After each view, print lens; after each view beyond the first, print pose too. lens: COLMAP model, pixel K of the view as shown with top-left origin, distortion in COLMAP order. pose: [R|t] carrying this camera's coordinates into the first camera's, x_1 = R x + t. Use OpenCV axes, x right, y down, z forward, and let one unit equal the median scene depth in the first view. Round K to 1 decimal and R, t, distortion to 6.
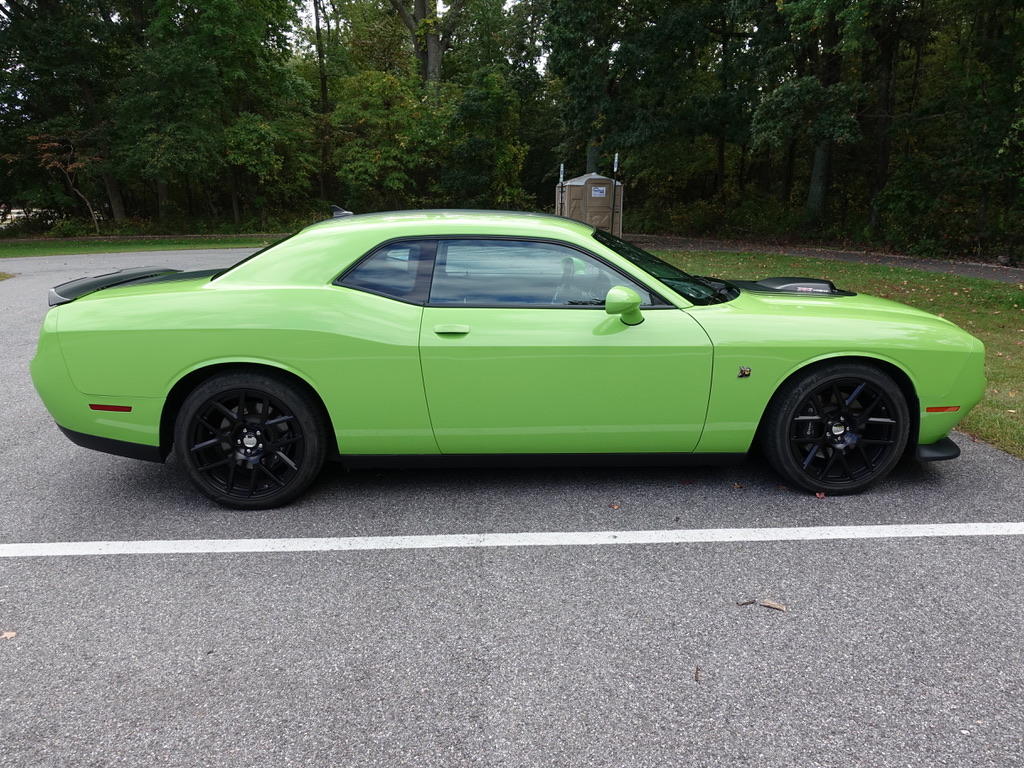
lens RADIAL K [[794.1, 0, 512.8], [0, 794.1, 380.1], [0, 0, 1]] dist [0.000395, -0.014213]
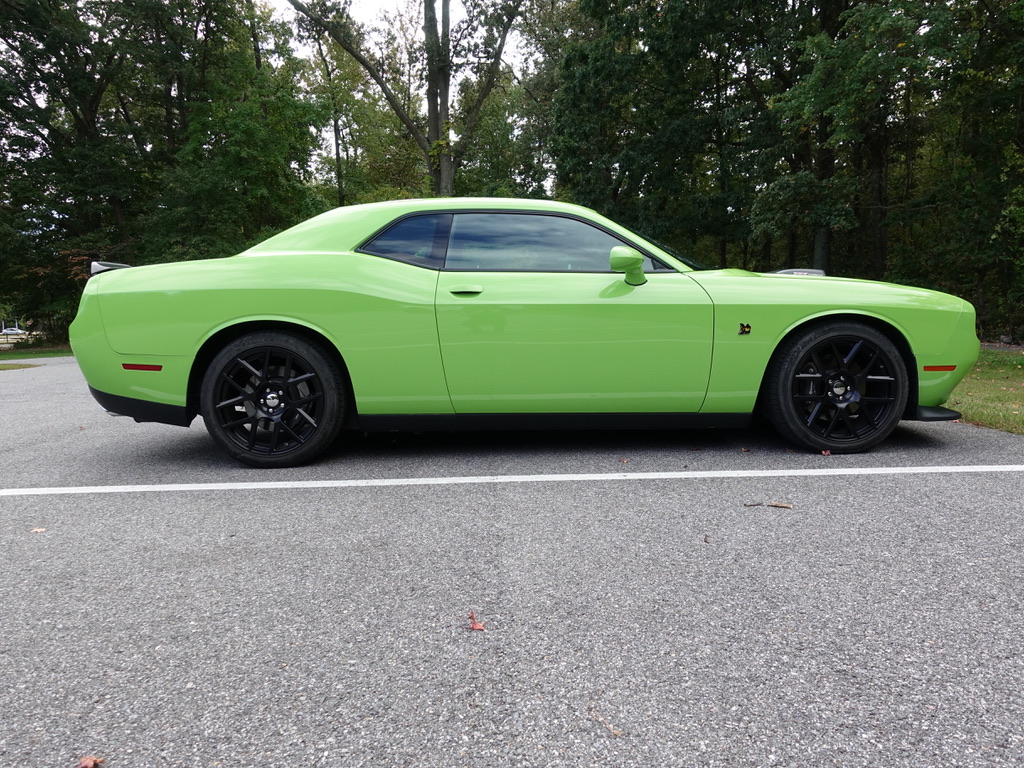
lens RADIAL K [[794.1, 0, 510.6], [0, 794.1, 383.4], [0, 0, 1]] dist [0.000395, -0.014213]
pose [[0.999830, -0.009761, -0.015617, -0.001388], [0.007374, 0.989230, -0.146187, 0.198379], [0.016876, 0.146047, 0.989134, -0.029160]]
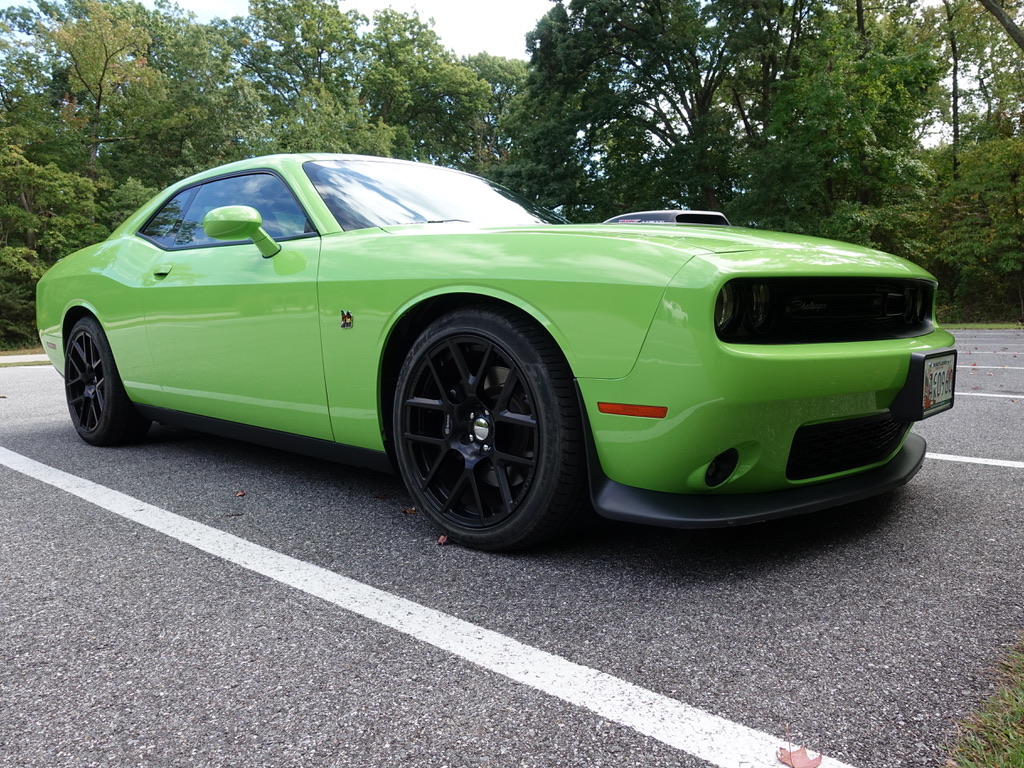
lens RADIAL K [[794.1, 0, 517.8], [0, 794.1, 378.7], [0, 0, 1]] dist [0.000395, -0.014213]
pose [[0.694030, 0.053532, -0.717953, 0.815815], [-0.148890, 0.986346, -0.070385, 0.060298], [0.704382, 0.155745, 0.692524, 0.606712]]
